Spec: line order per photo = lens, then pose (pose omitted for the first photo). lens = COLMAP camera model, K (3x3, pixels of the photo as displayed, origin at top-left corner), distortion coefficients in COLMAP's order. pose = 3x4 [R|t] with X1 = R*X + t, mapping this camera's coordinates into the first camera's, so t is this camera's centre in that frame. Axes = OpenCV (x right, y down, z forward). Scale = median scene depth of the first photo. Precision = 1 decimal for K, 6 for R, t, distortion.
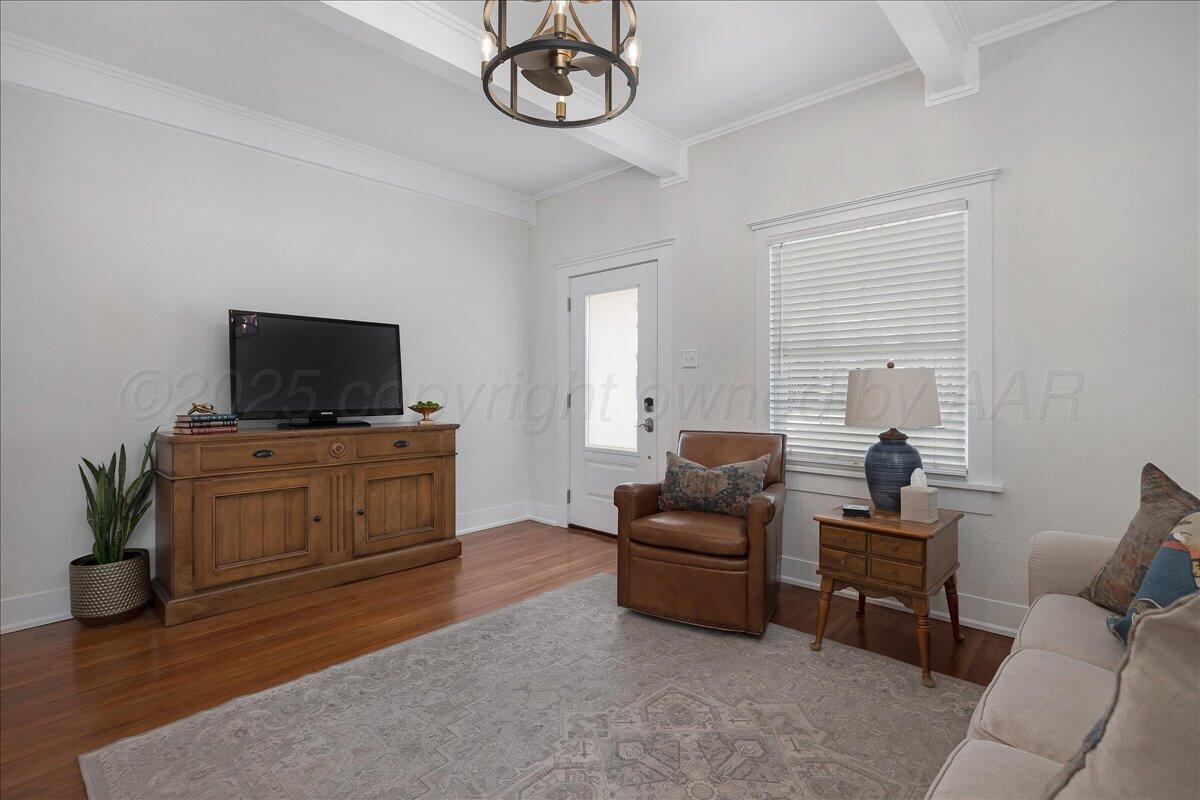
lens RADIAL K [[562.7, 0, 599.6], [0, 562.7, 379.5], [0, 0, 1]] dist [-0.001665, -0.000036]
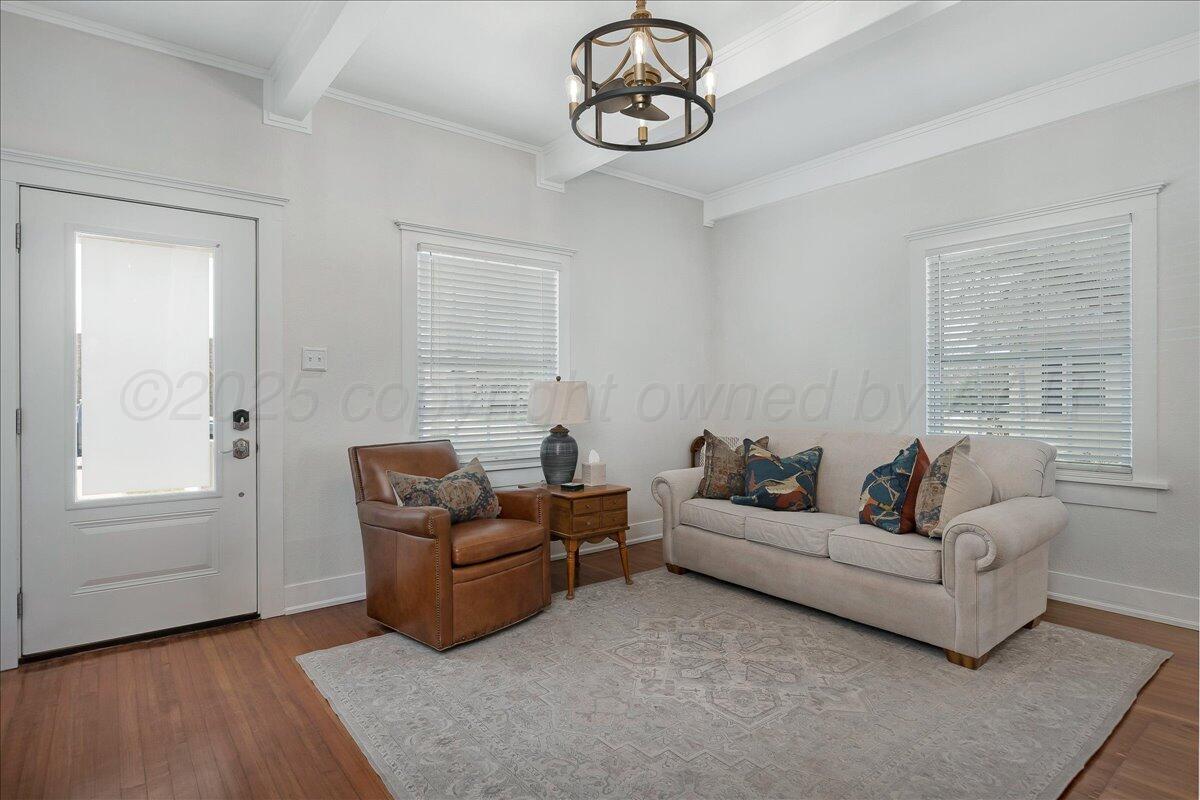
lens RADIAL K [[625.9, 0, 600.0], [0, 625.9, 400.0], [0, 0, 1]] dist [-0.001752, -0.000346]
pose [[0.145921, -0.008232, 0.989262, -0.950812], [-0.012197, 0.999874, 0.010119, 0.009970], [-0.989221, -0.013542, 0.145802, 0.682551]]
